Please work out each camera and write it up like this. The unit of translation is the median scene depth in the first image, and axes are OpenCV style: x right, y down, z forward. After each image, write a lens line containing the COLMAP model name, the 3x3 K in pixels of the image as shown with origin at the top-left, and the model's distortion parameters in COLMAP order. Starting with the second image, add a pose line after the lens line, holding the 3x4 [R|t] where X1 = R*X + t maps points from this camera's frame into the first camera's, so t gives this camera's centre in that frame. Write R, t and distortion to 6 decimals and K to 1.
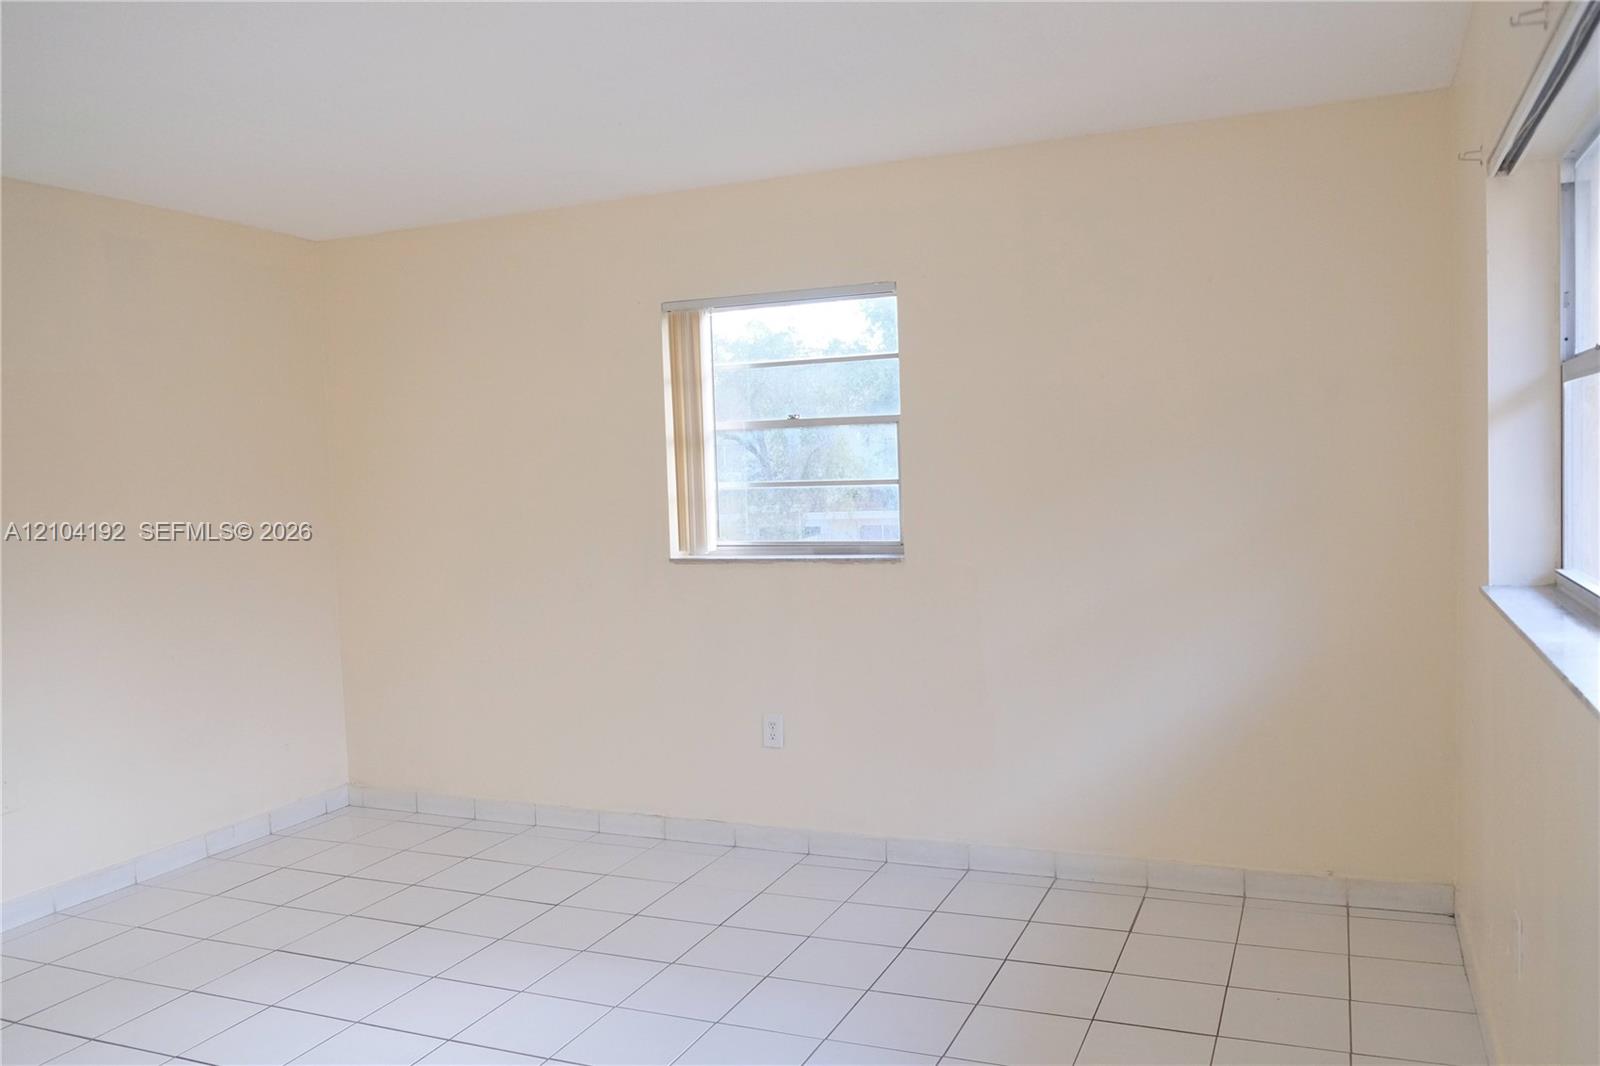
lens RADIAL K [[1242.8, 0, 800.0], [0, 1242.8, 533.0], [0, 0, 1]] dist [-0.055410, 0.077502]
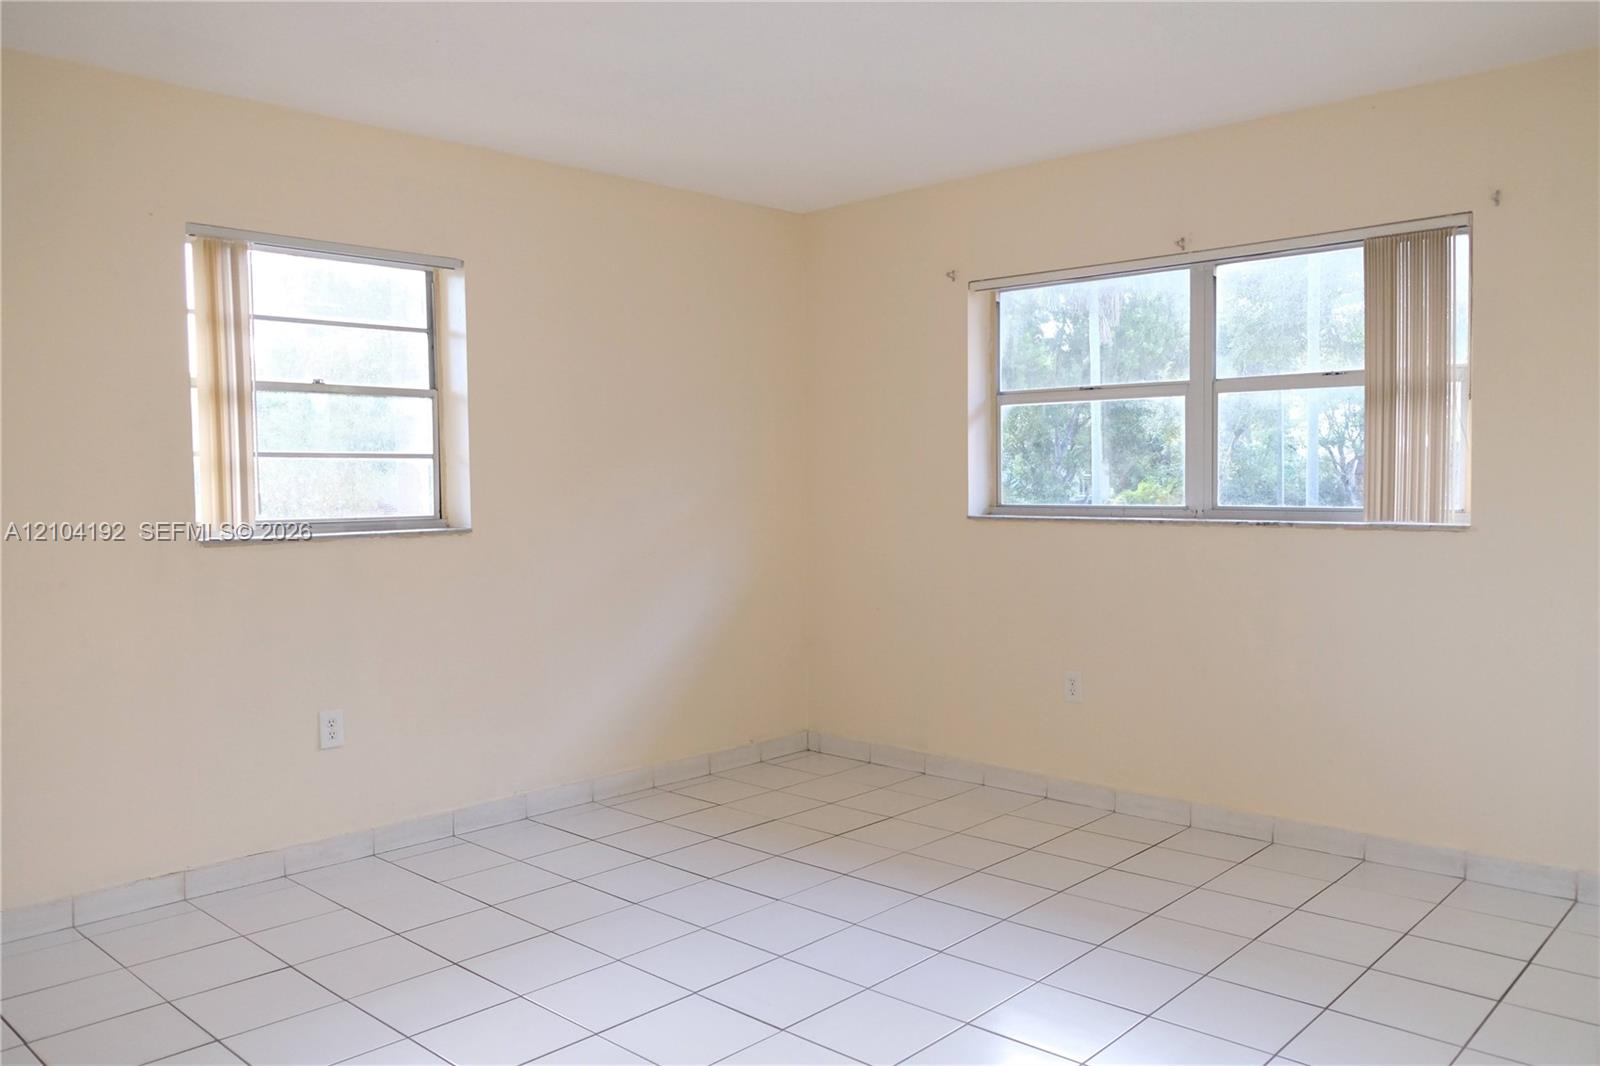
lens RADIAL K [[1224.4, 0, 801.2], [0, 1224.4, 545.3], [0, 0, 1]] dist [-0.053257, 0.074556]
pose [[0.339870, -0.012134, 0.940394, -0.728876], [0.055315, 0.998444, -0.007109, 0.052416], [-0.938844, 0.054434, 0.340012, 0.376788]]
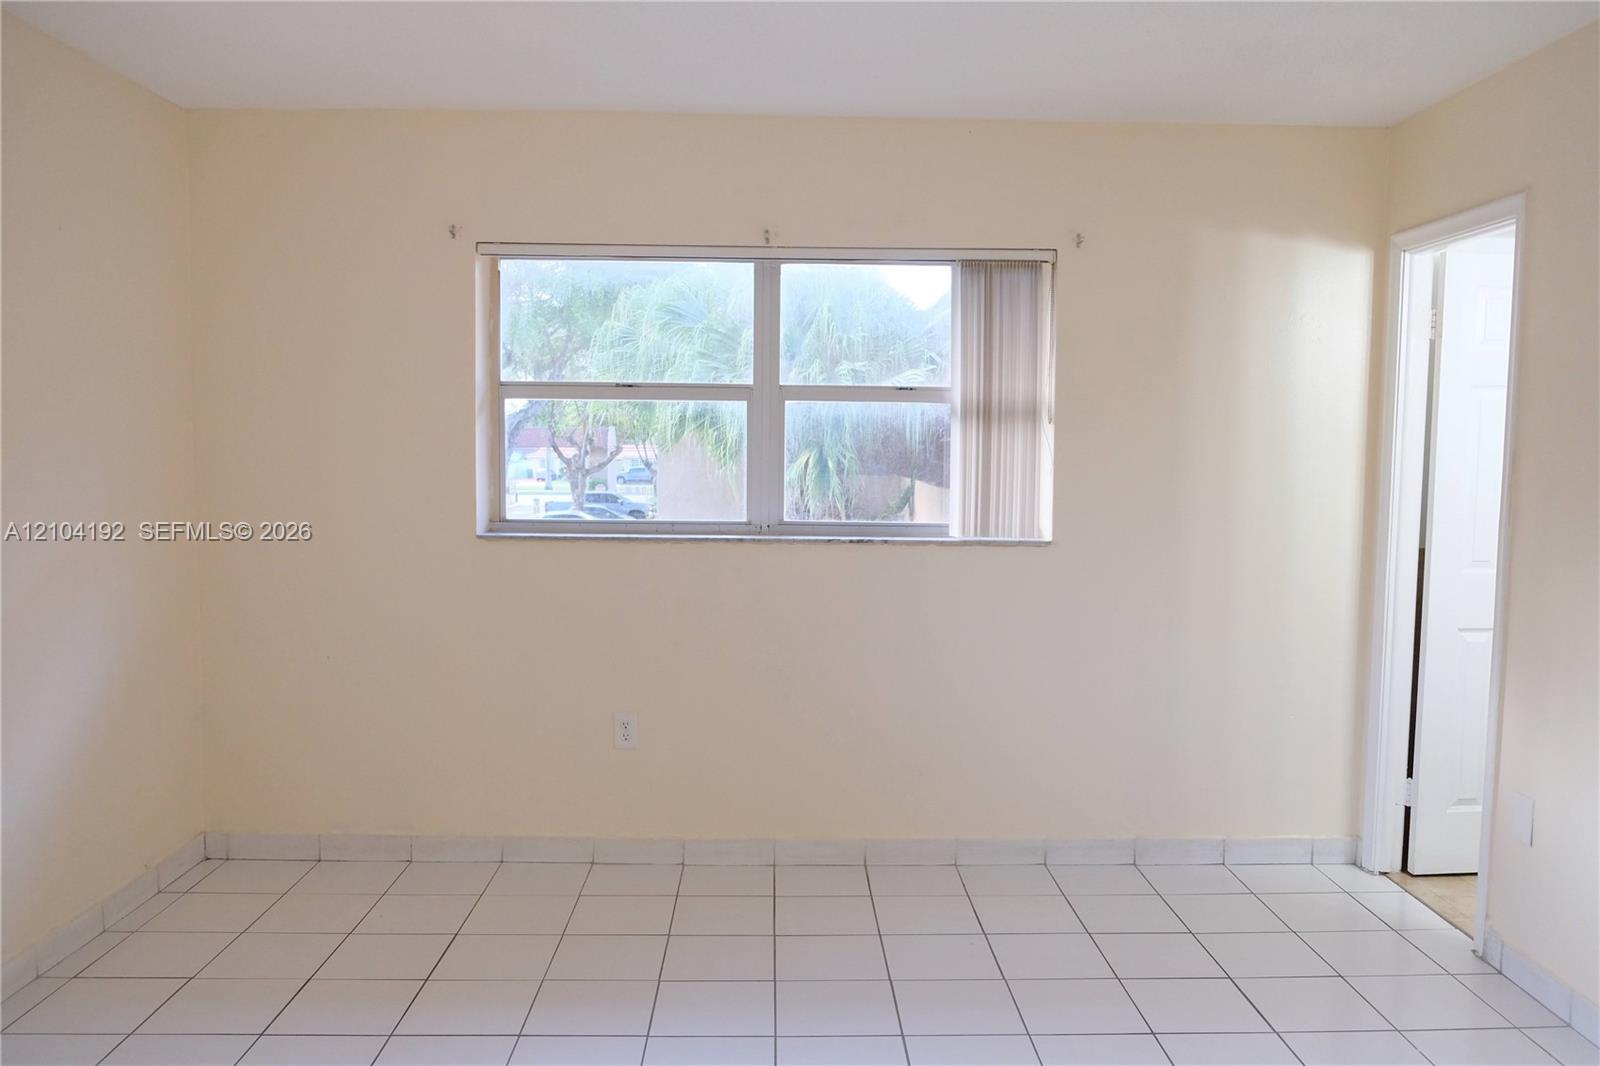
lens RADIAL K [[1224.4, 0, 801.2], [0, 1224.4, 545.3], [0, 0, 1]] dist [-0.053257, 0.074556]
pose [[-0.412316, -0.030600, 0.910527, -0.546567], [0.066638, 0.995746, 0.063640, -0.005401], [-0.908601, 0.086916, -0.408522, 0.749556]]
